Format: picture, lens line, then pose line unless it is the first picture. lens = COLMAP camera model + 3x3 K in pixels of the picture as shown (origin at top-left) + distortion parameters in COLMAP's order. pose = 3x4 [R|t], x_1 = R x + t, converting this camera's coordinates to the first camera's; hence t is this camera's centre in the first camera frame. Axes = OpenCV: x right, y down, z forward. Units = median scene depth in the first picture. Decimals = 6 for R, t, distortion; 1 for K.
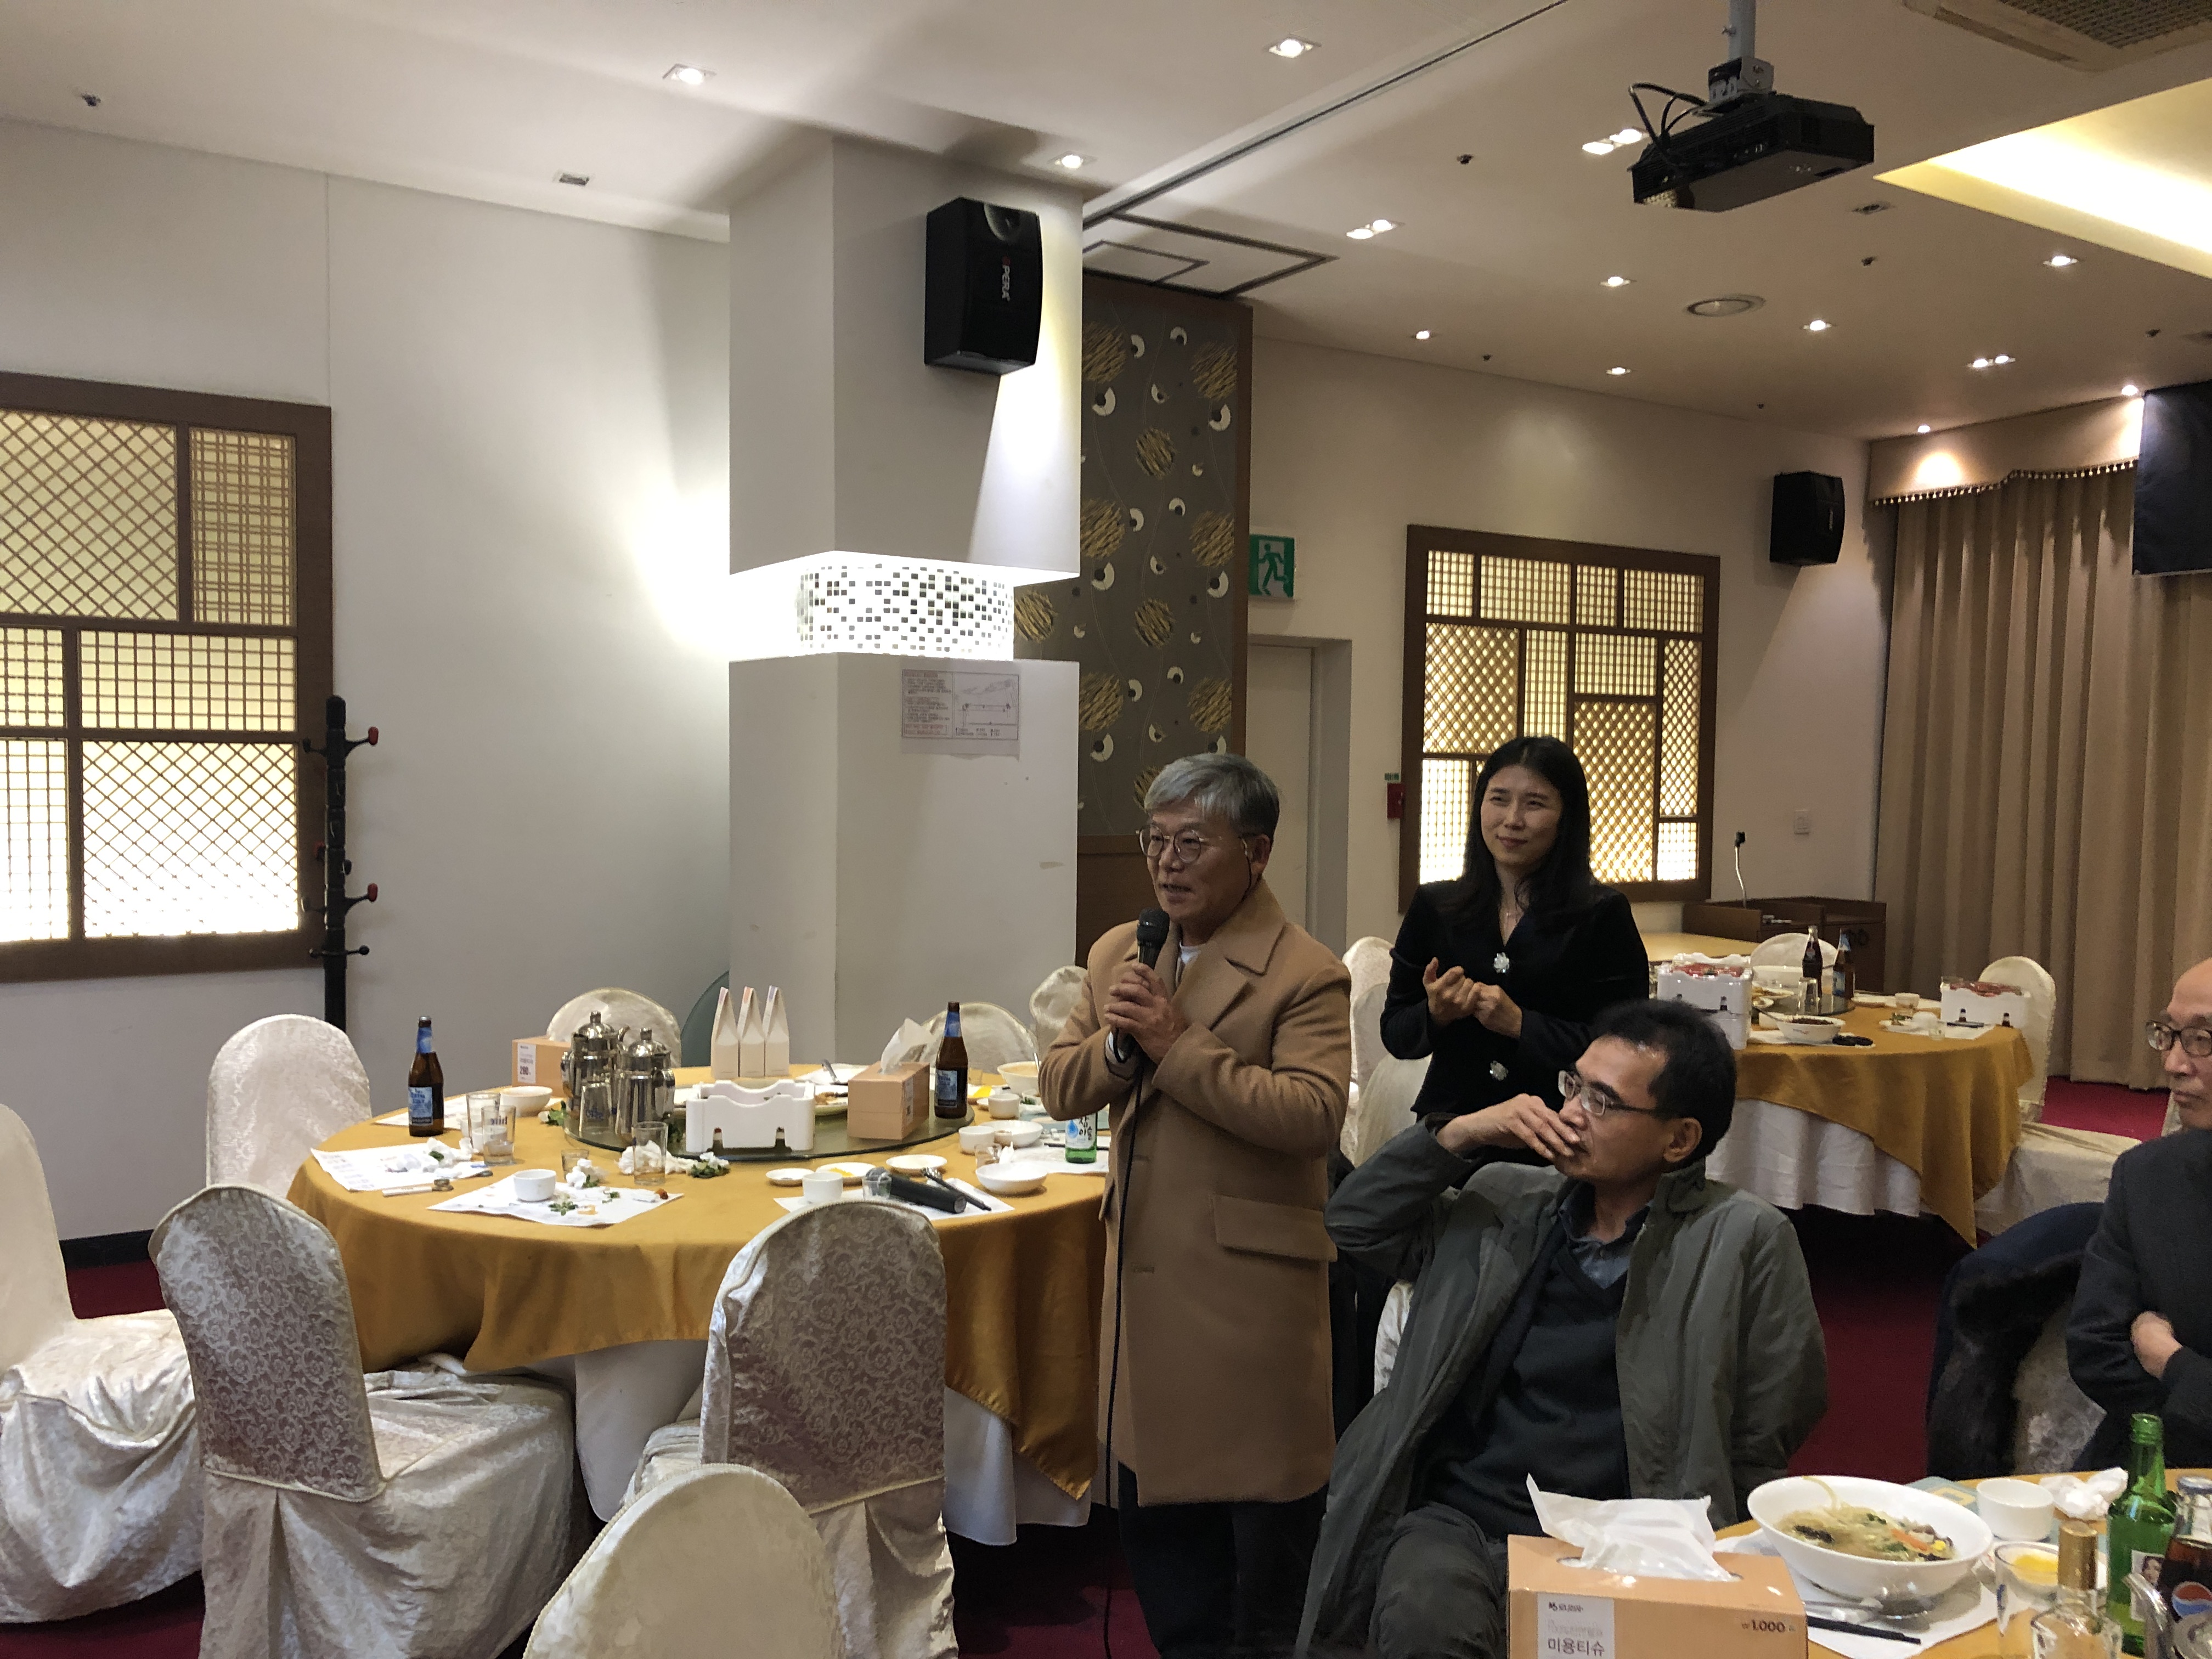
lens RADIAL K [[1767.0, 0, 1119.0], [0, 1767.0, 840.4], [0, 0, 1]] dist [0.030441, 0.001012]
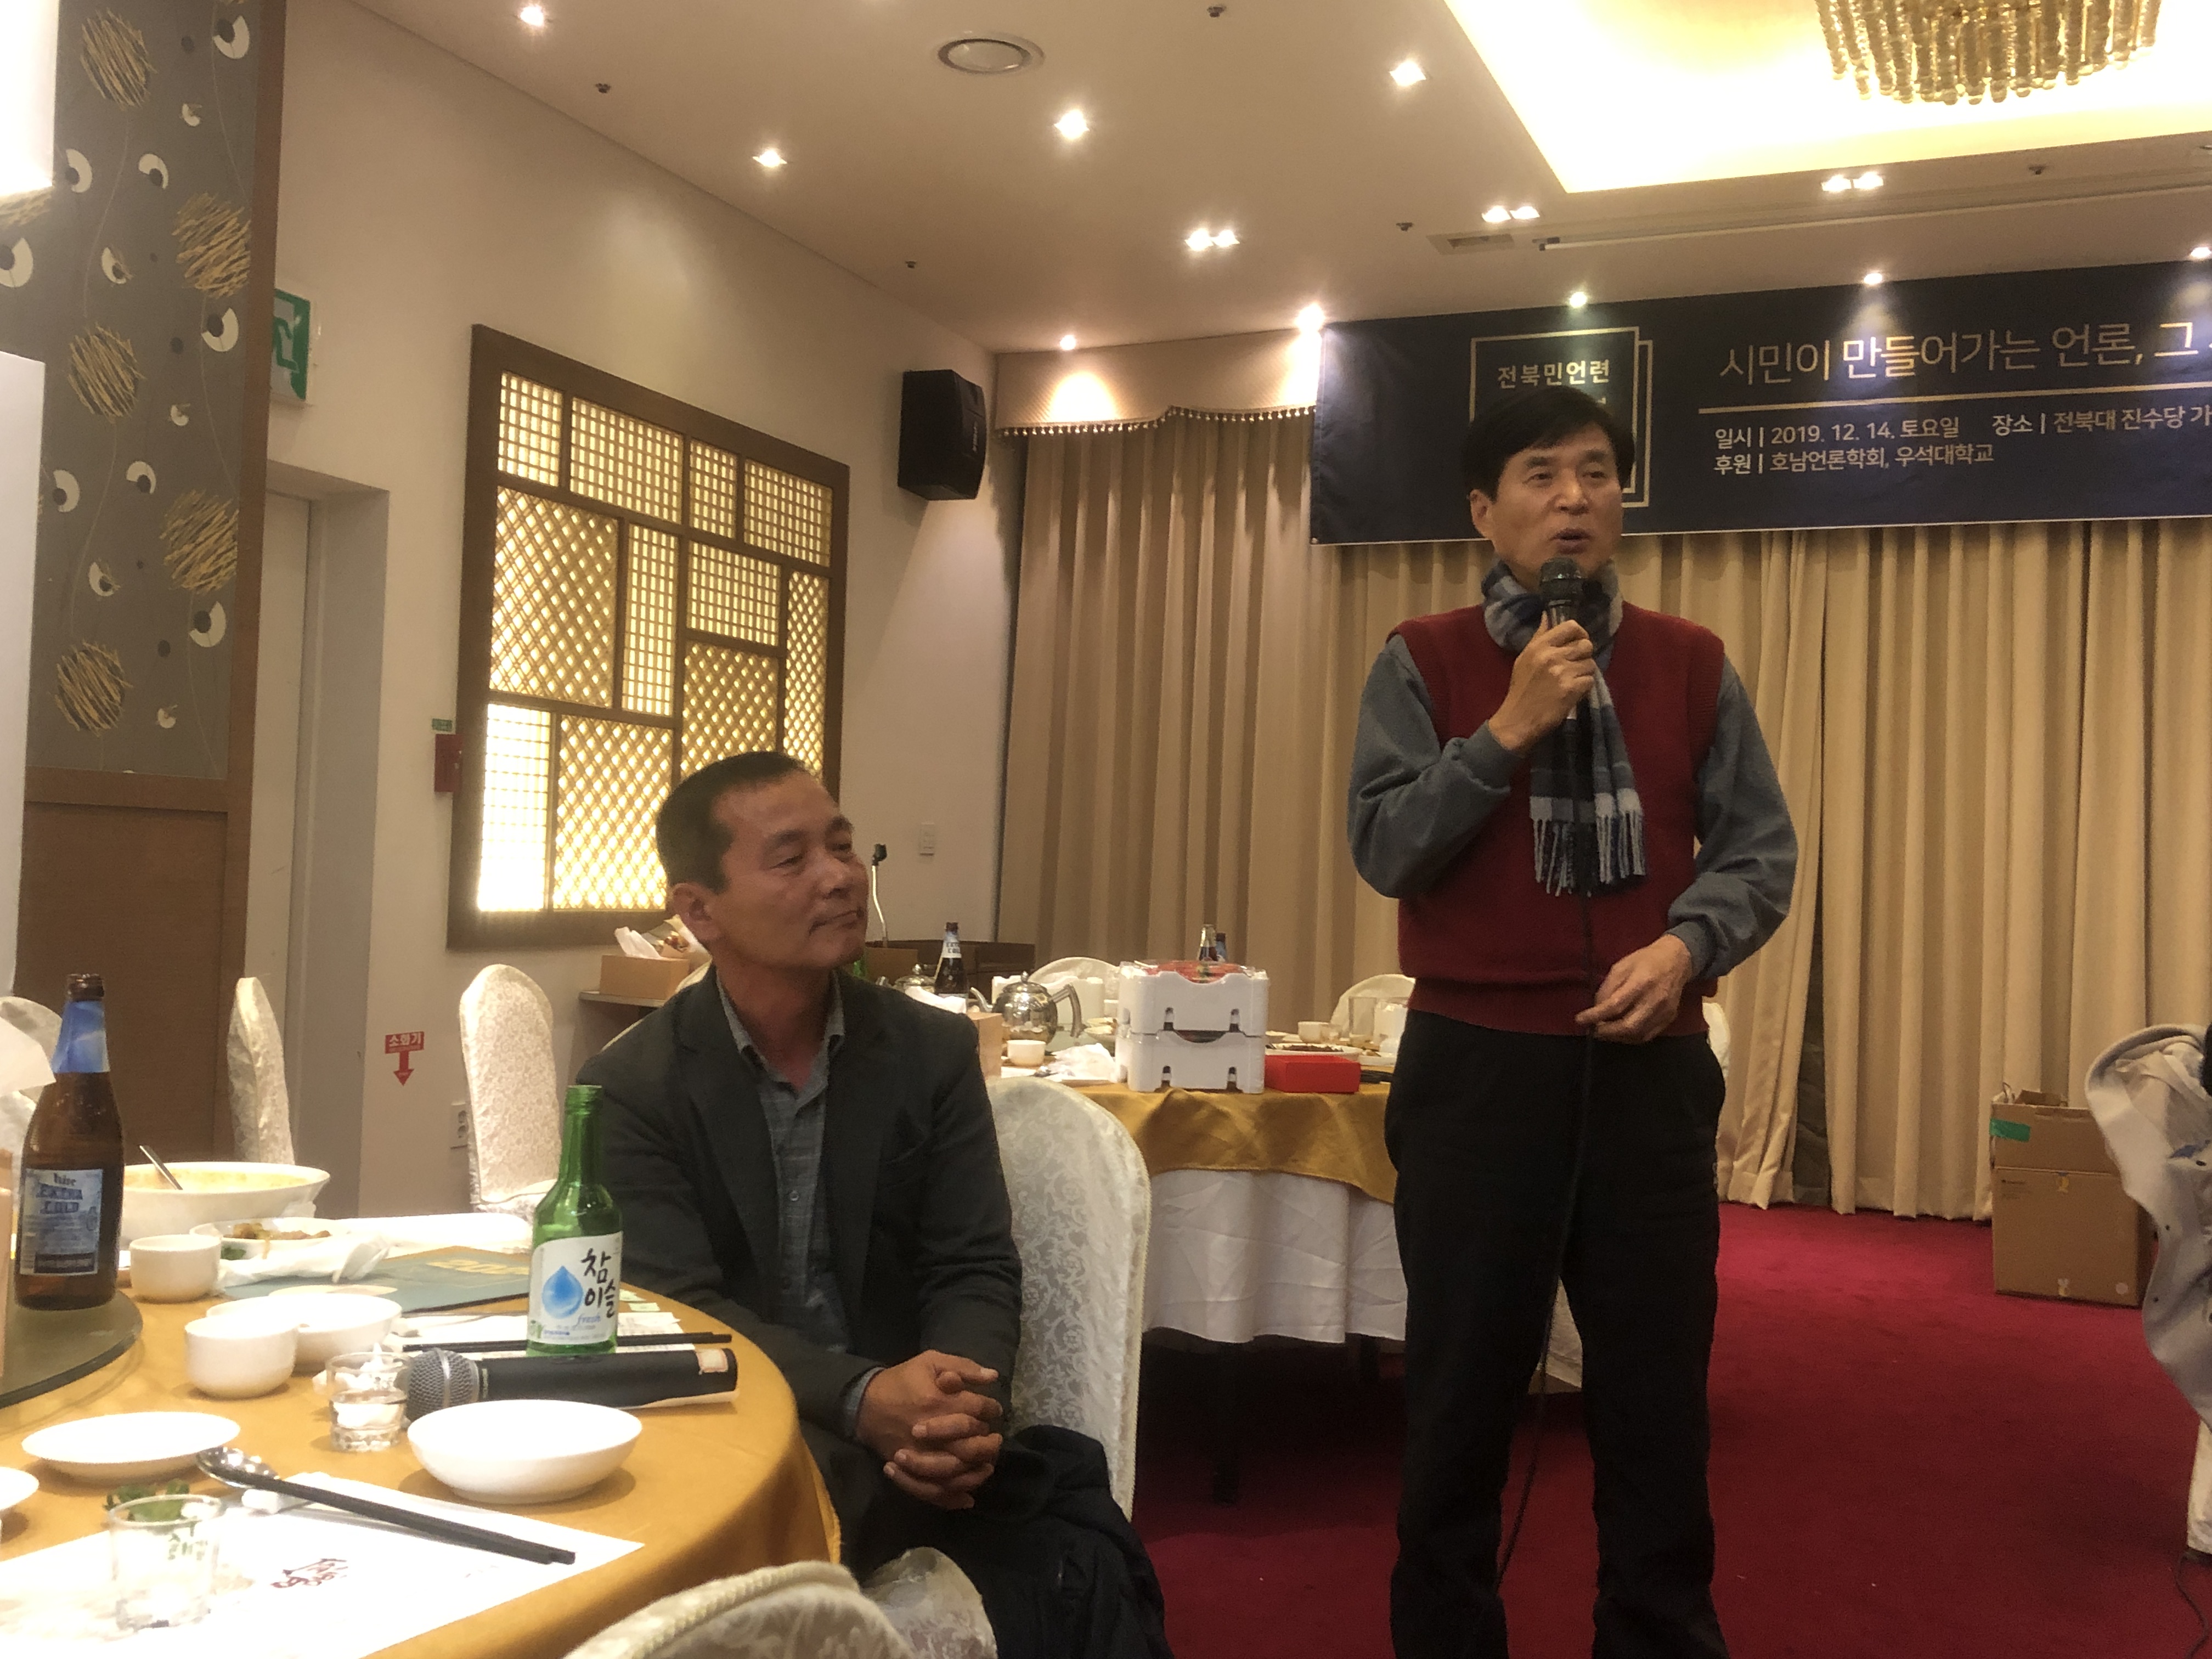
lens RADIAL K [[2171.5, 0, 1115.0], [0, 2171.5, 795.9], [0, 0, 1]] dist [0.113909, -0.327170]
pose [[0.822329, 0.038224, 0.567727, -0.081534], [0.002007, 0.997540, -0.070070, 0.041292], [-0.569009, 0.058760, 0.820229, 0.241155]]
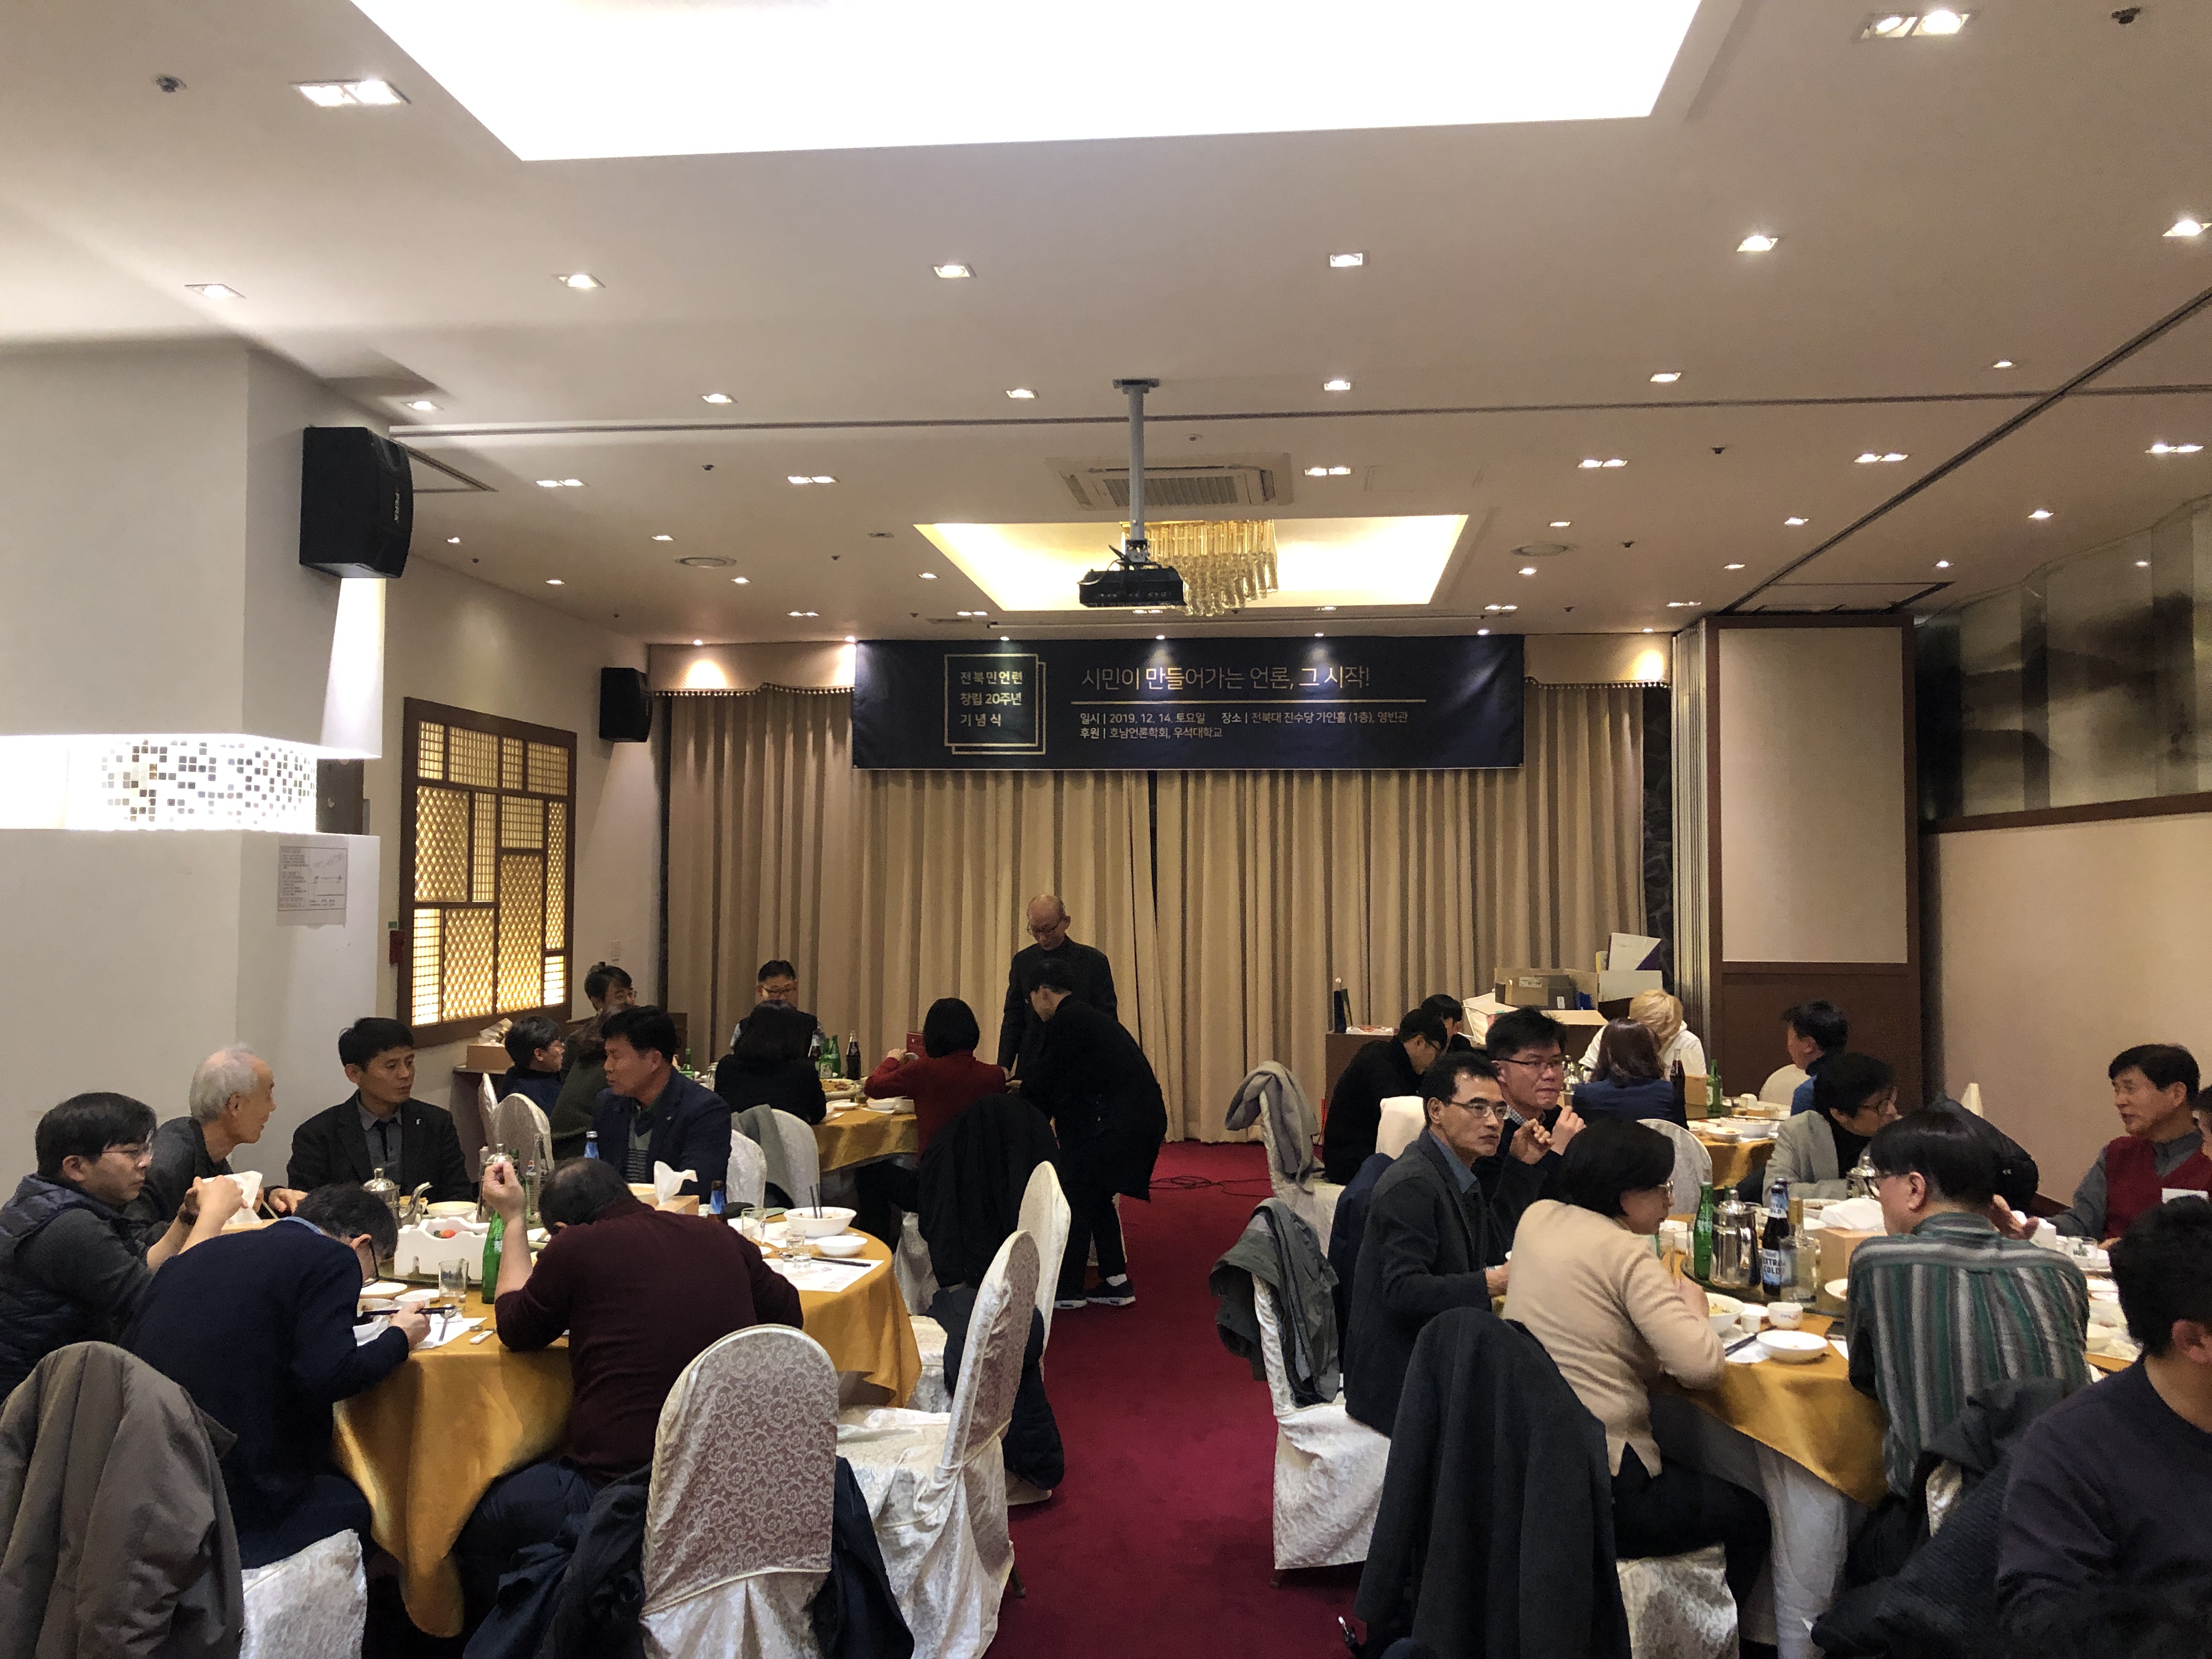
lens RADIAL K [[1767.0, 0, 1119.0], [0, 1767.0, 840.4], [0, 0, 1]] dist [0.030441, 0.001012]
pose [[0.625543, 0.011966, 0.780098, -0.410469], [0.038005, 0.998228, -0.045787, -0.020797], [-0.779264, 0.058290, 0.623980, -0.032646]]
